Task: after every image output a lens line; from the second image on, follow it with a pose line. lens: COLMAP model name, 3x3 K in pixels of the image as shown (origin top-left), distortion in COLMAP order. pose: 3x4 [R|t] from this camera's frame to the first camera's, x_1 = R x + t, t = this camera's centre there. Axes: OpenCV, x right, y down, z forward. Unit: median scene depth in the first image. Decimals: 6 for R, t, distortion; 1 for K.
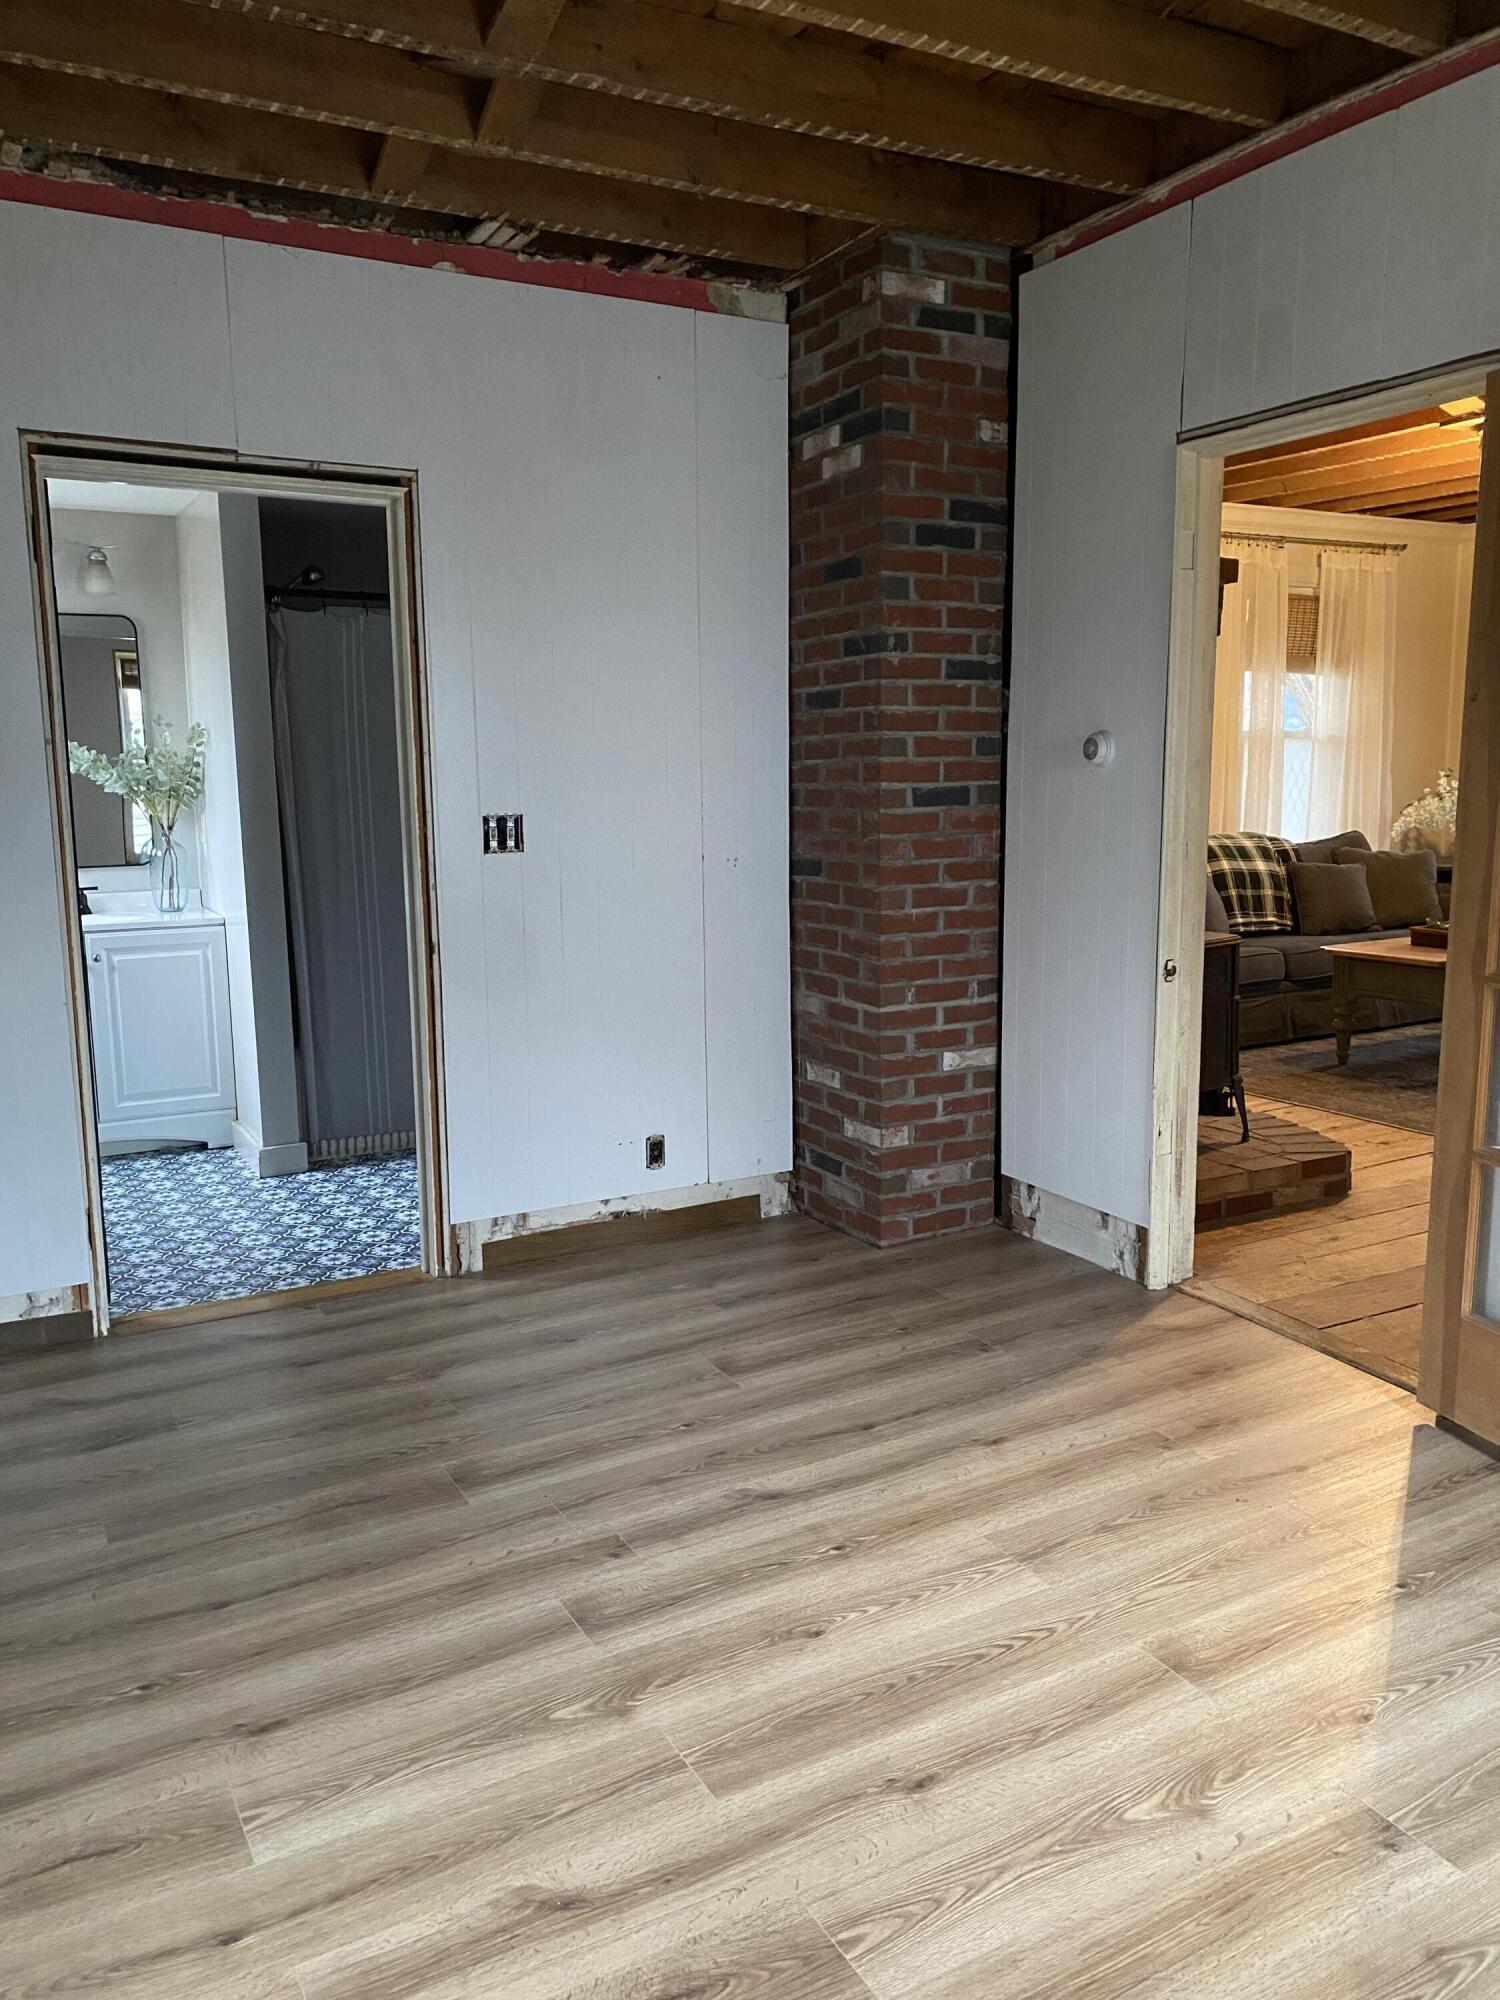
lens RADIAL K [[1529.9, 0, 785.0], [0, 1529.9, 1020.9], [0, 0, 1]] dist [0.041393, -0.033707]
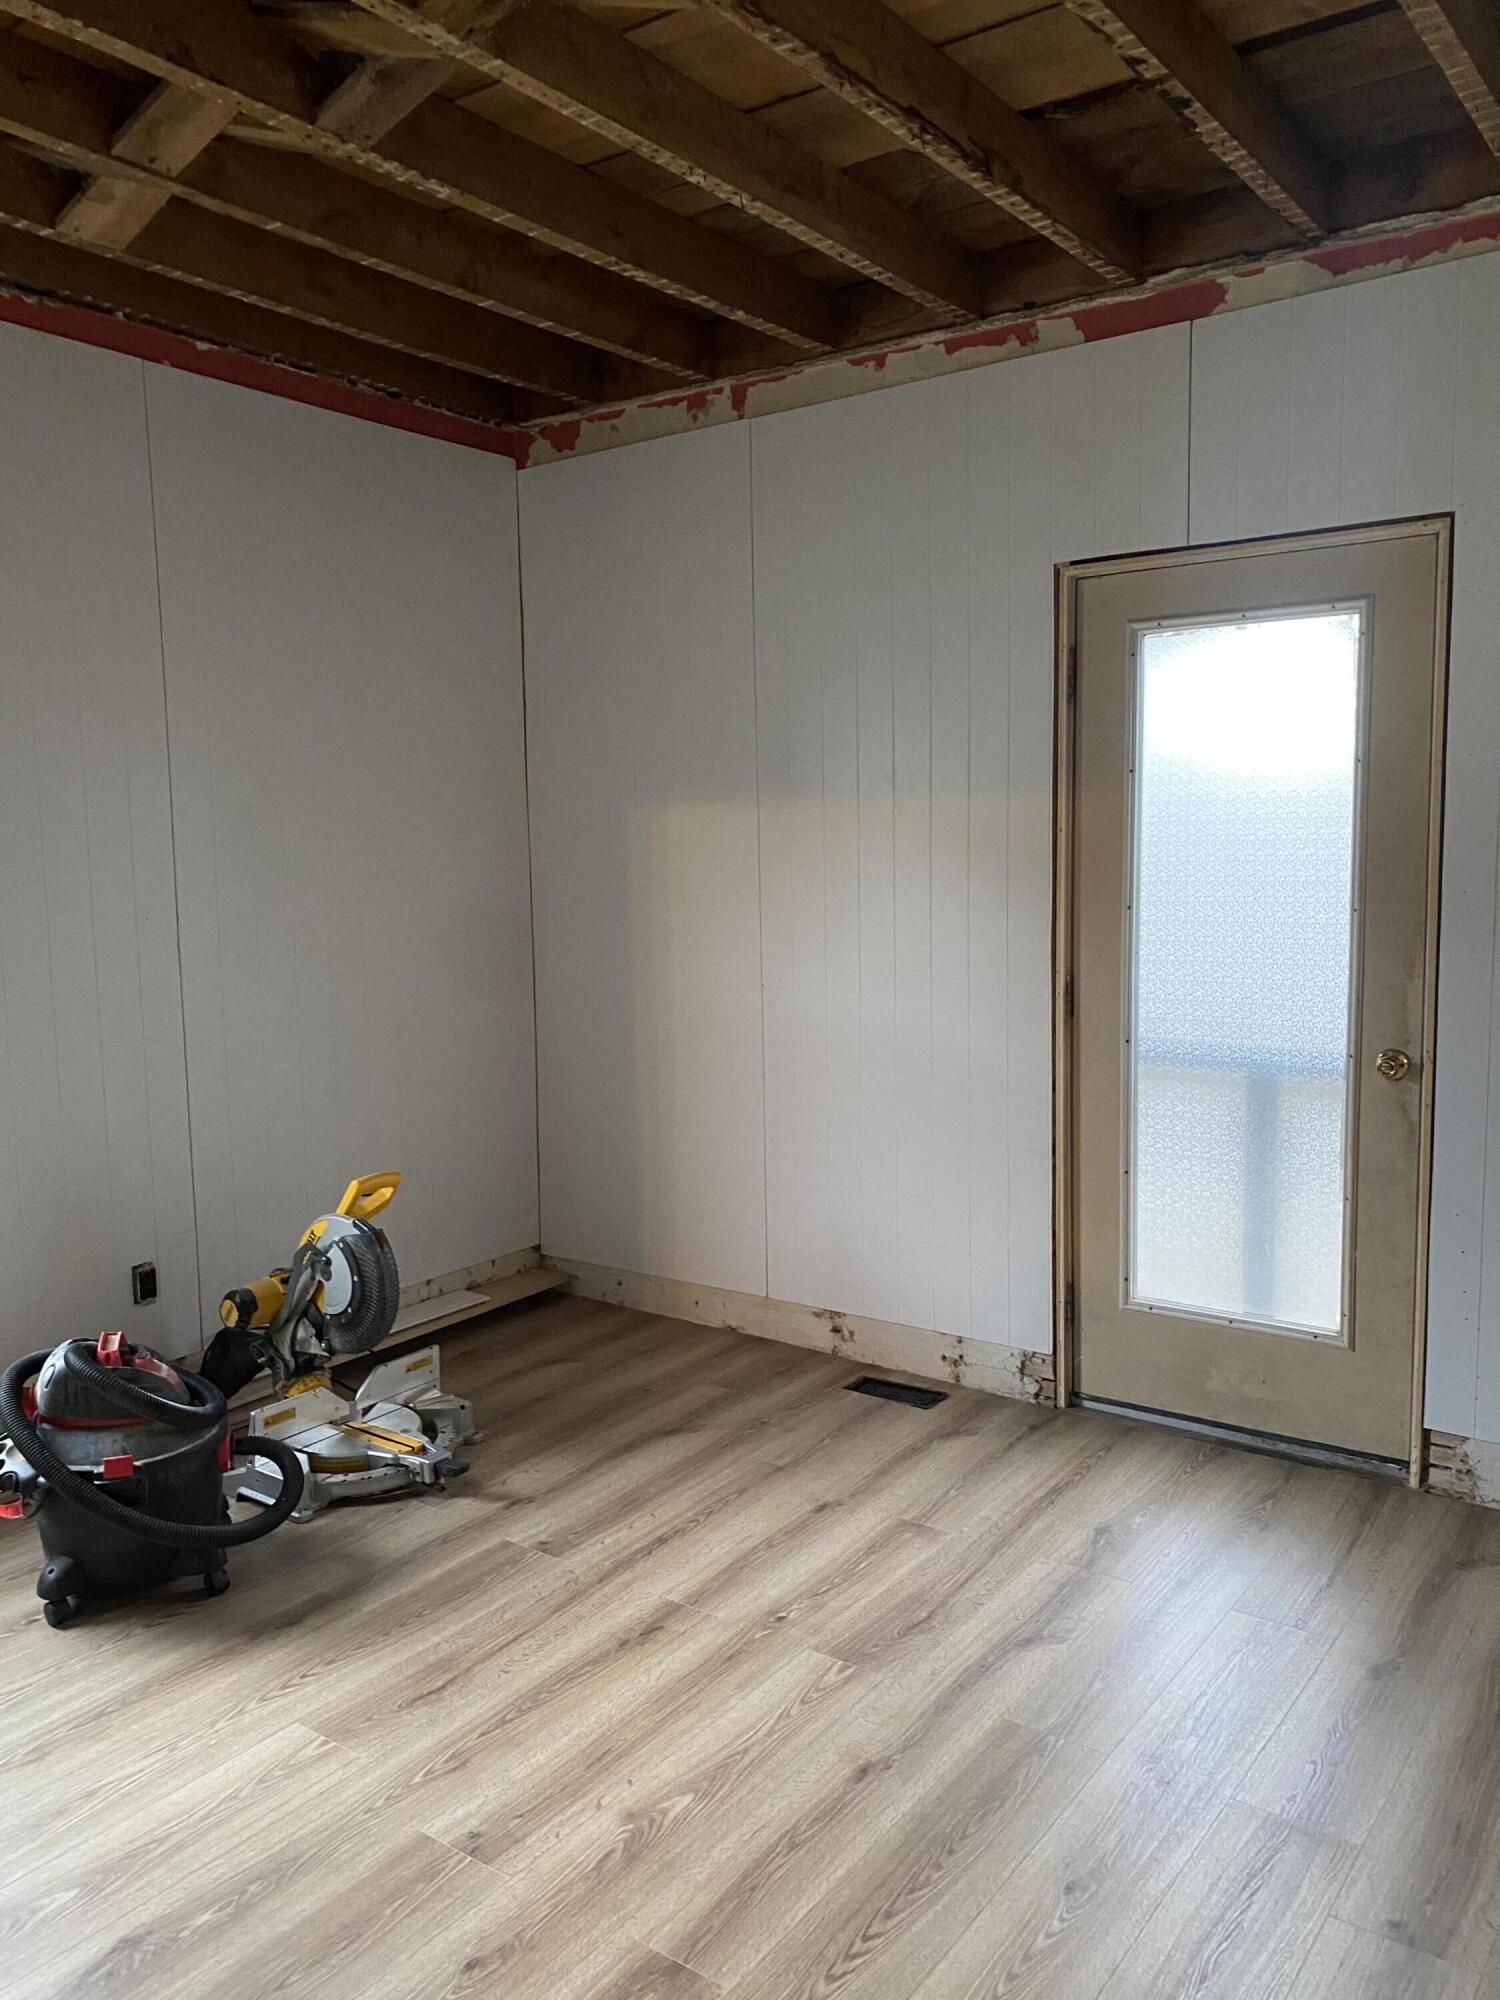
lens RADIAL K [[1529.9, 0, 751.7], [0, 1529.9, 1000.3], [0, 0, 1]] dist [0.041393, -0.033707]
pose [[-0.917224, 0.066710, -0.392746, 0.591570], [-0.040258, 0.965310, 0.257984, -0.365015], [0.396332, 0.252440, -0.882720, 1.876456]]
